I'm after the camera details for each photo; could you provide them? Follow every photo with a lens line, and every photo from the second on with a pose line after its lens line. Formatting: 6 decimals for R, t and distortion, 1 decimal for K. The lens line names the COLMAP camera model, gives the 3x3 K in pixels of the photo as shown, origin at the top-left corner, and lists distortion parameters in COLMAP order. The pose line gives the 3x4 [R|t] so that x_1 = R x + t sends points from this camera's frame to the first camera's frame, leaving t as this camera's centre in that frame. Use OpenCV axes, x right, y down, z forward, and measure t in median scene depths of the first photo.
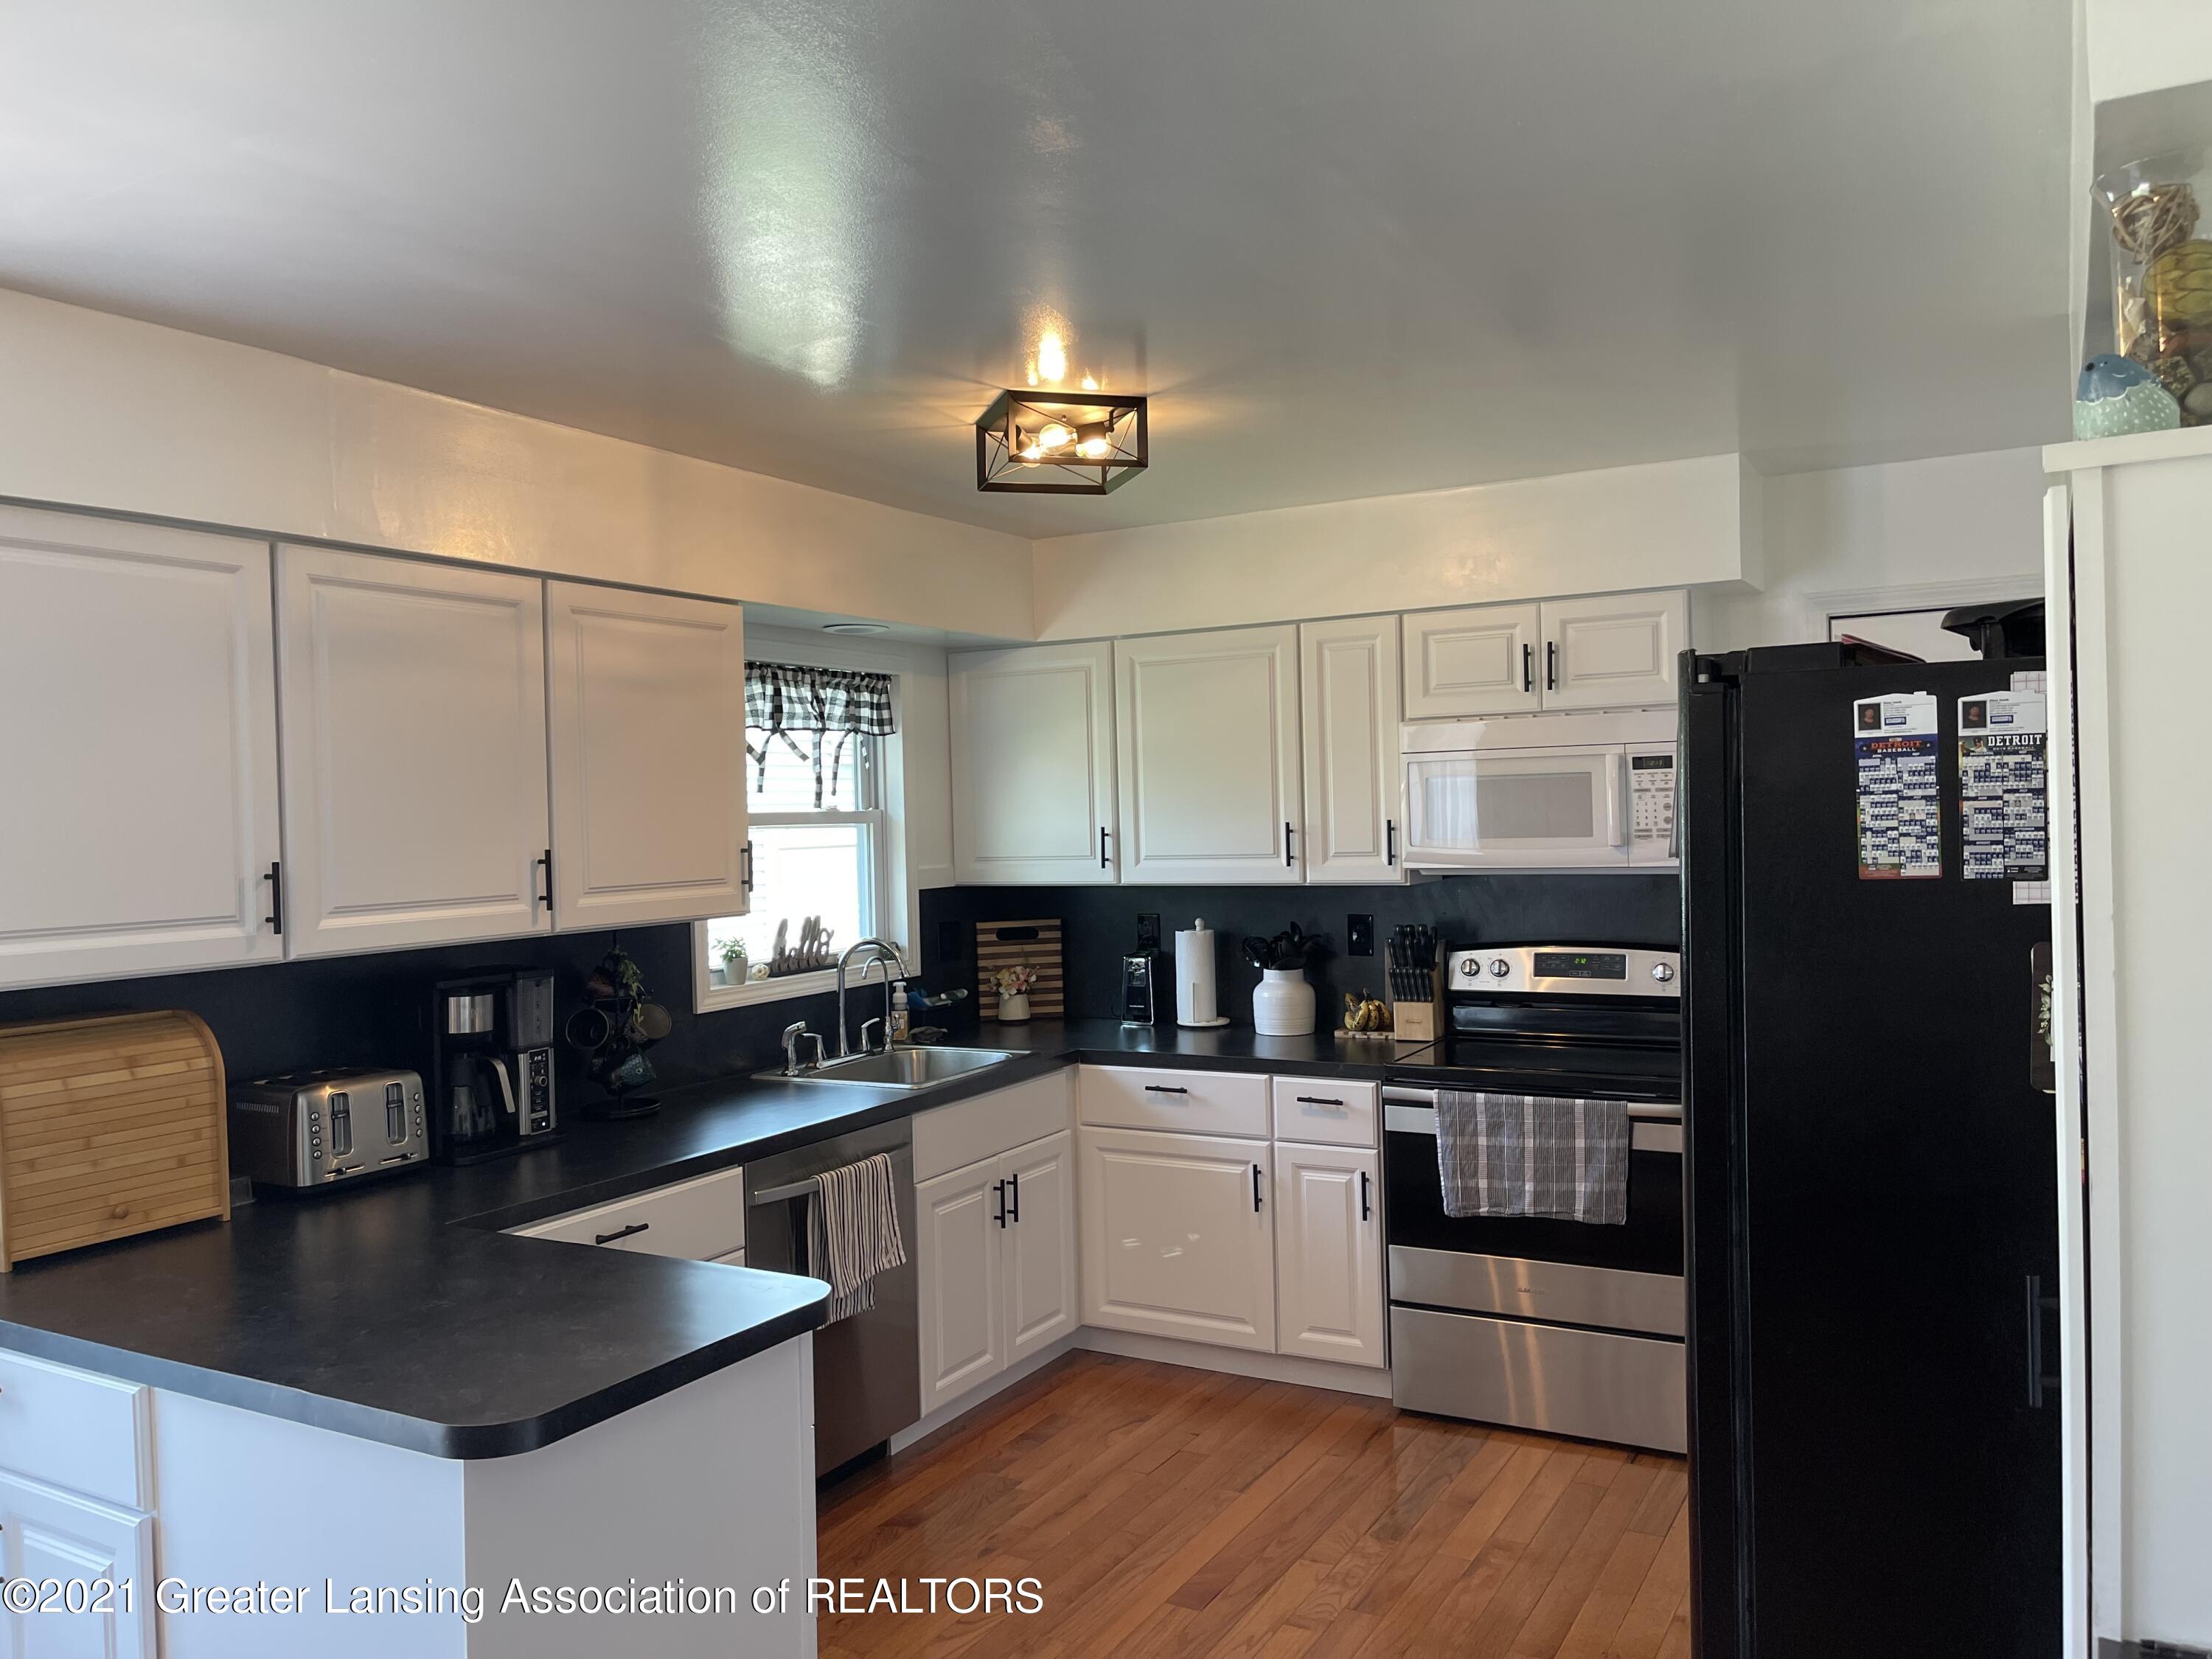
lens RADIAL K [[1644.2, 0, 1100.6], [0, 1644.2, 827.1], [0, 0, 1]] dist [0.179218, -0.317327]
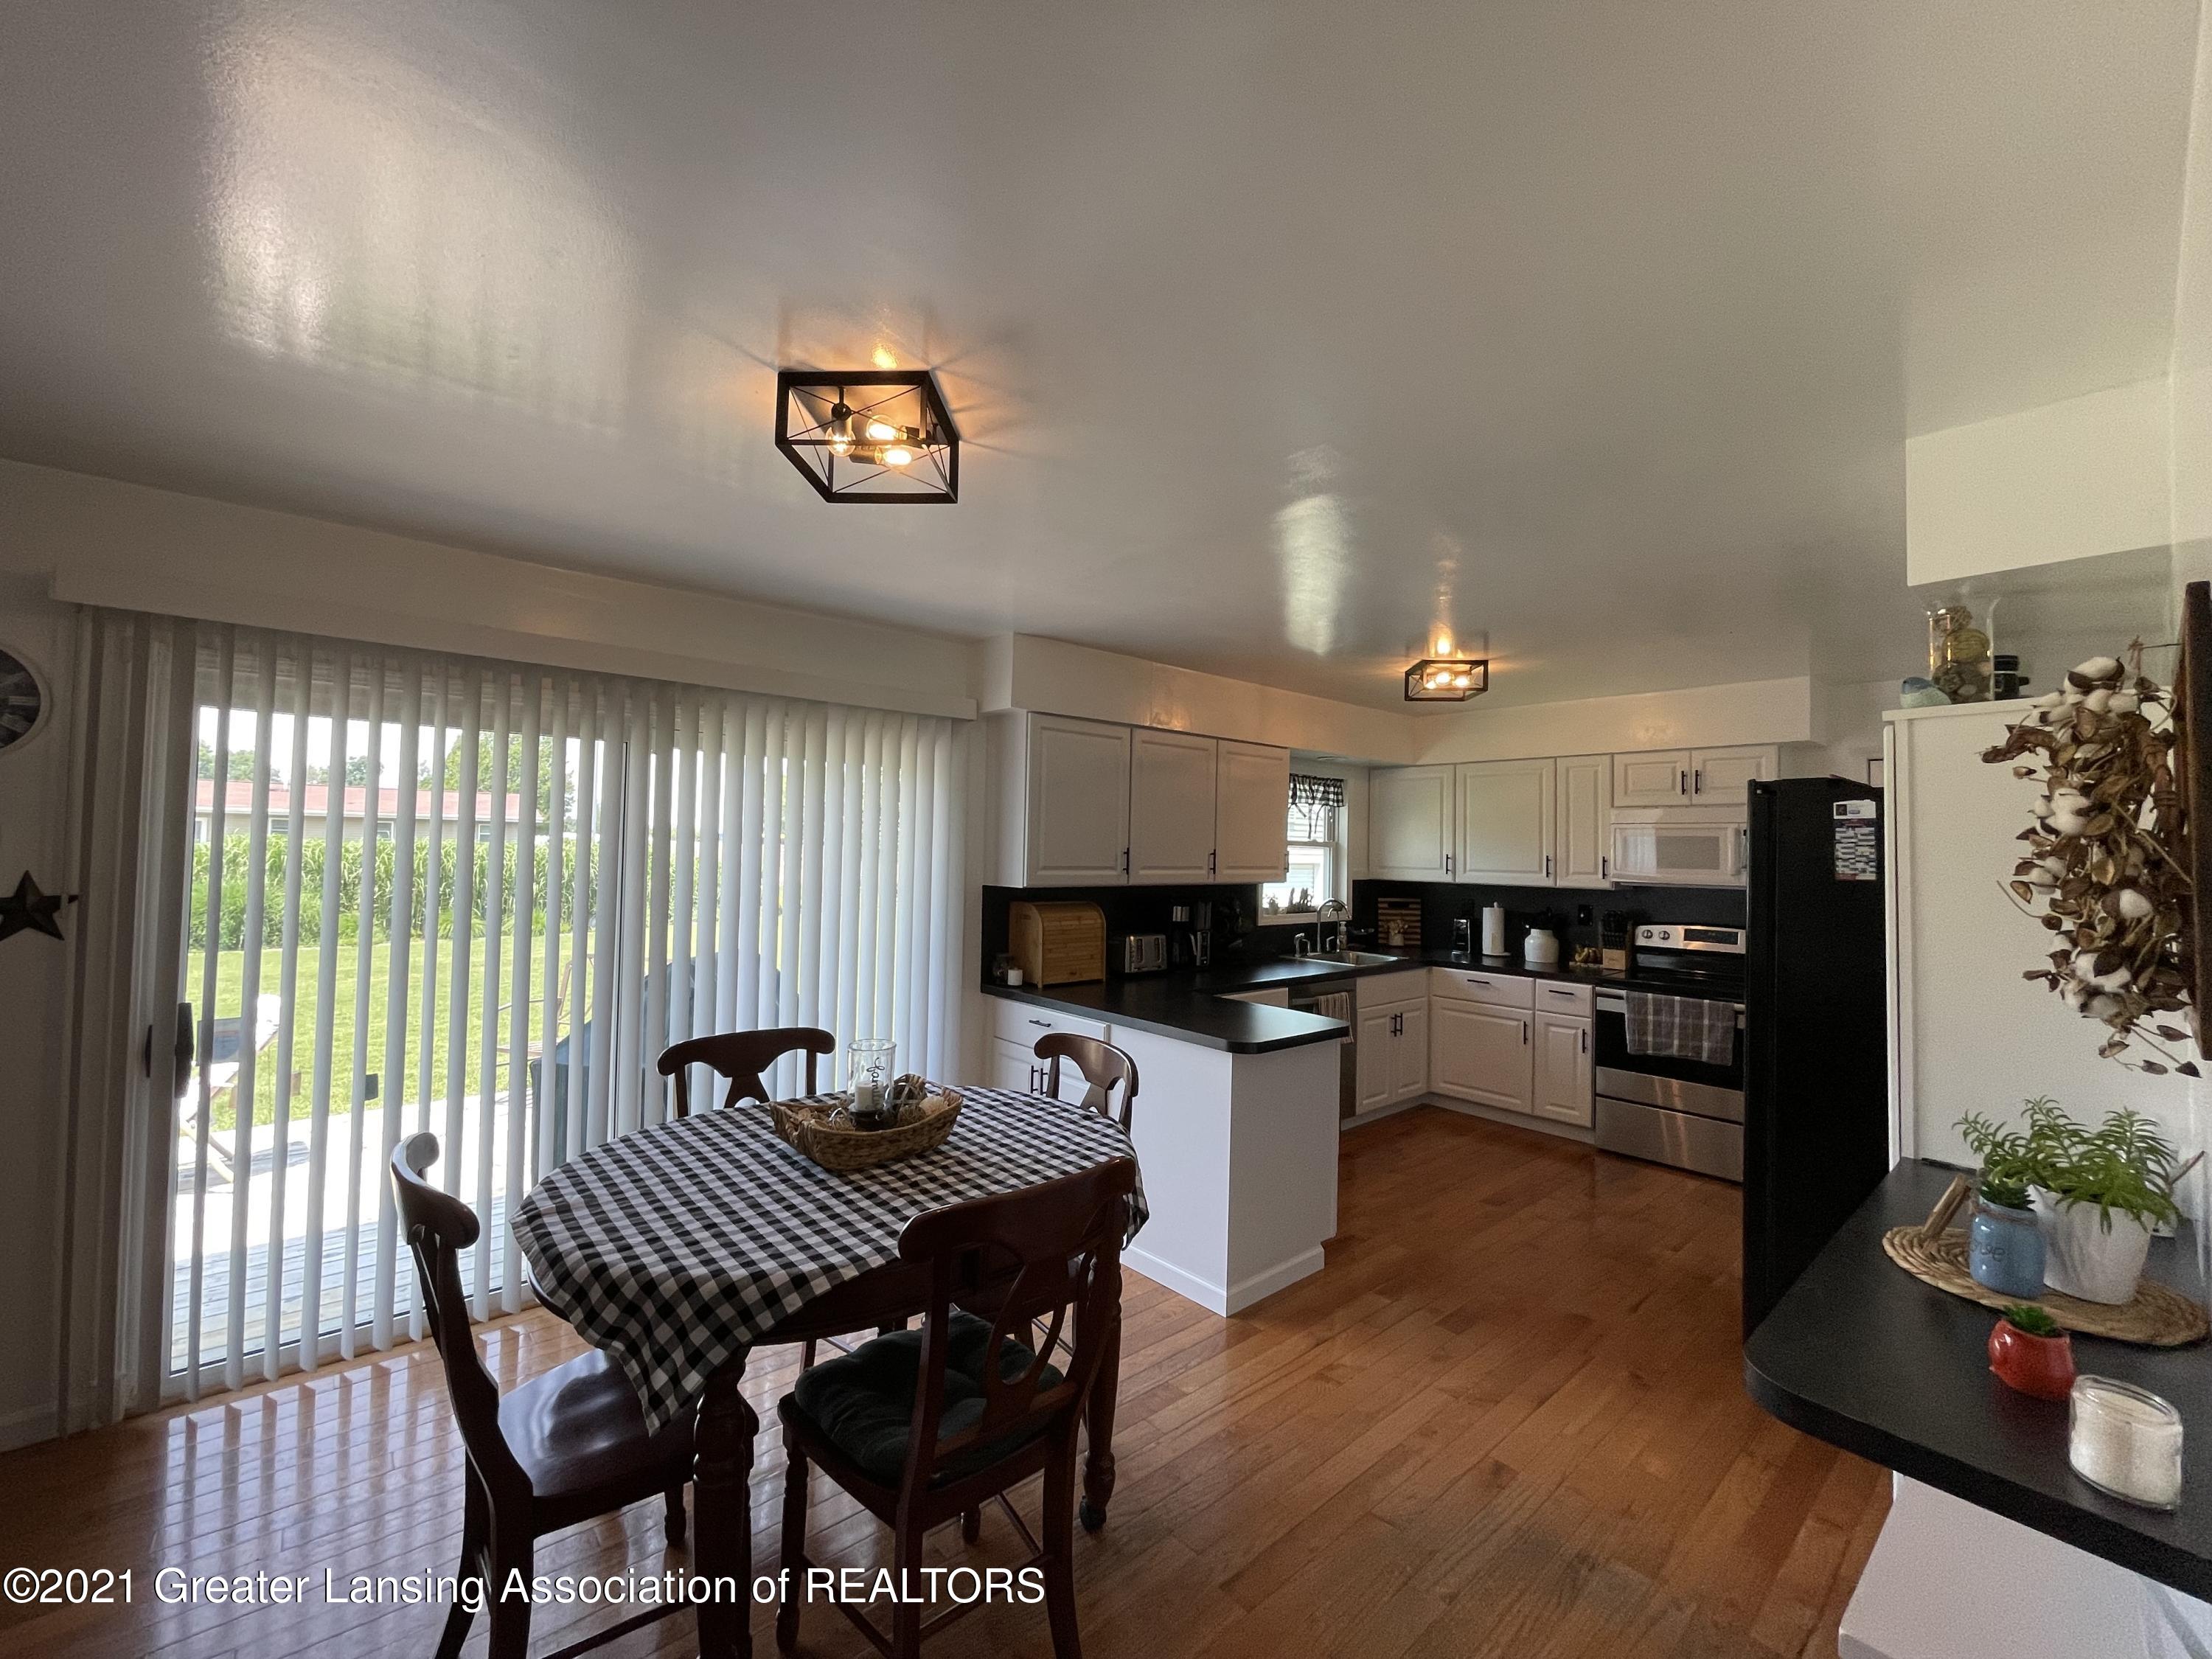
lens RADIAL K [[889.4, 0, 1097.0], [0, 889.4, 819.2], [0, 0, 1]] dist [-0.000202, -0.000039]
pose [[0.941850, 0.034640, -0.334244, -0.046464], [-0.048990, 0.998200, -0.034596, 0.018425], [0.332444, 0.048958, 0.941851, -0.229337]]
